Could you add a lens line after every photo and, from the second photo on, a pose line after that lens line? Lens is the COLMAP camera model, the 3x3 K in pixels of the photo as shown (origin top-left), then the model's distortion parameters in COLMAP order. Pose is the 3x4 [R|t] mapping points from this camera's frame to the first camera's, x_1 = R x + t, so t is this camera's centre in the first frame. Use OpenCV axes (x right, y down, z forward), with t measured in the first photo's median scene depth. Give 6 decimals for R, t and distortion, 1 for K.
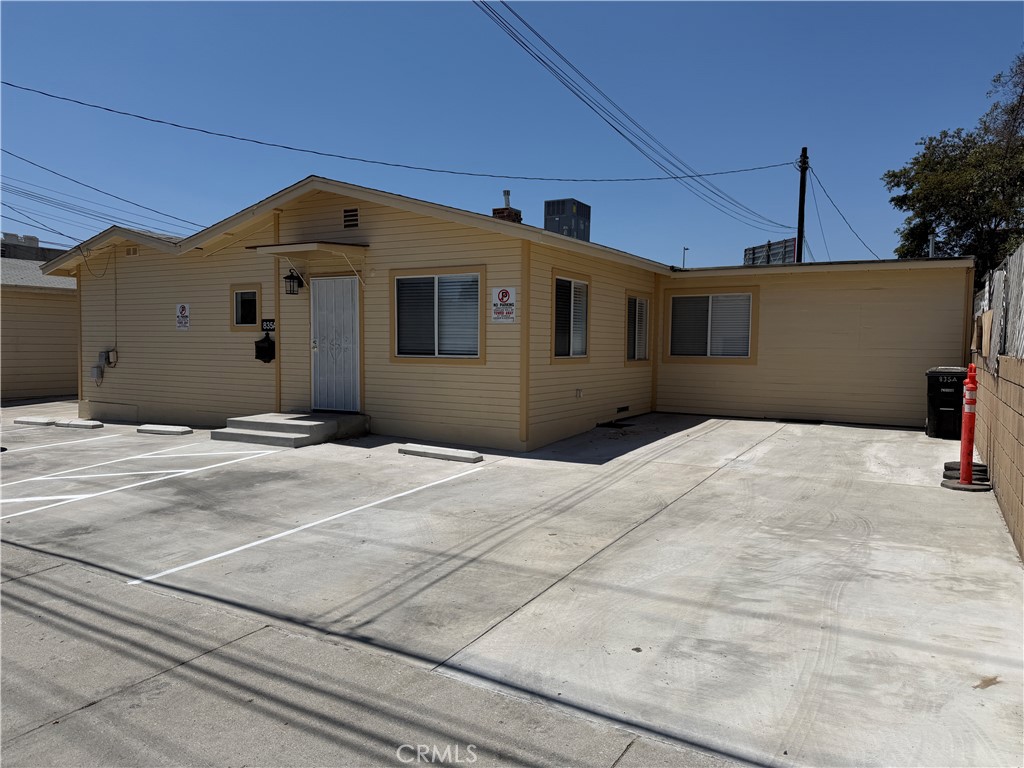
lens RADIAL K [[712.5, 0, 521.2], [0, 712.5, 386.3], [0, 0, 1]] dist [0.050916, -0.062548]
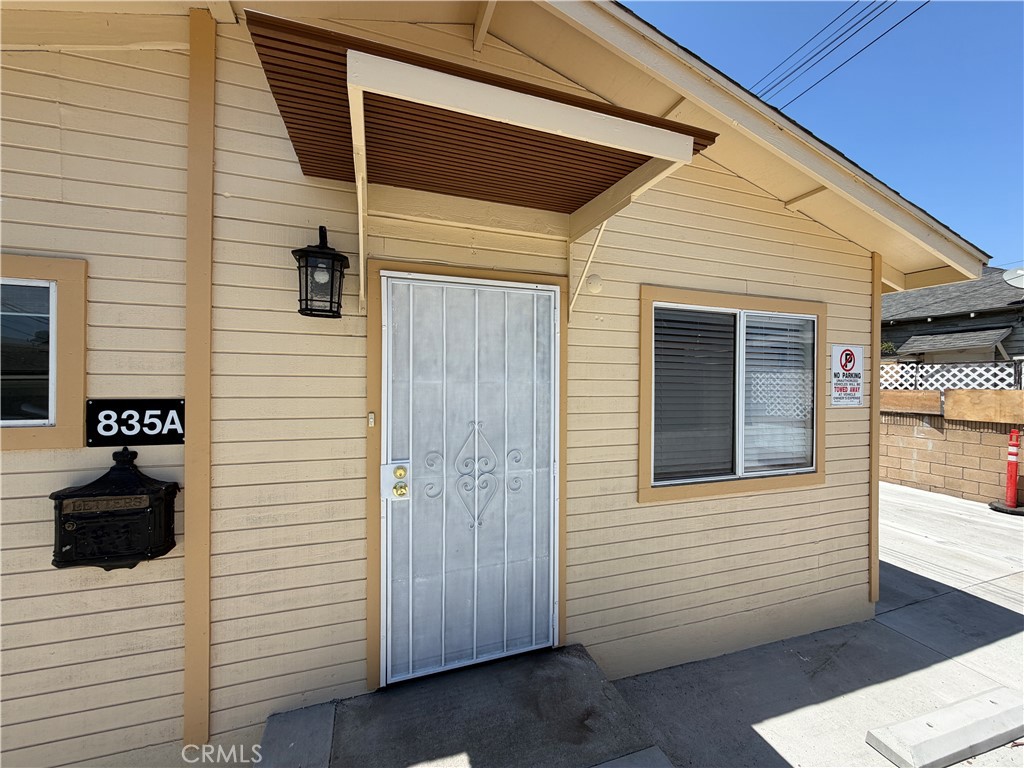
lens RADIAL K [[402.5, 0, 503.2], [0, 402.5, 381.5], [0, 0, 1]] dist [-0.005771, 0.000621]
pose [[0.676376, -0.003488, 0.736548, -0.452348], [0.041996, 0.998545, -0.033836, -0.109579], [-0.735358, 0.053818, 0.675538, 0.980319]]
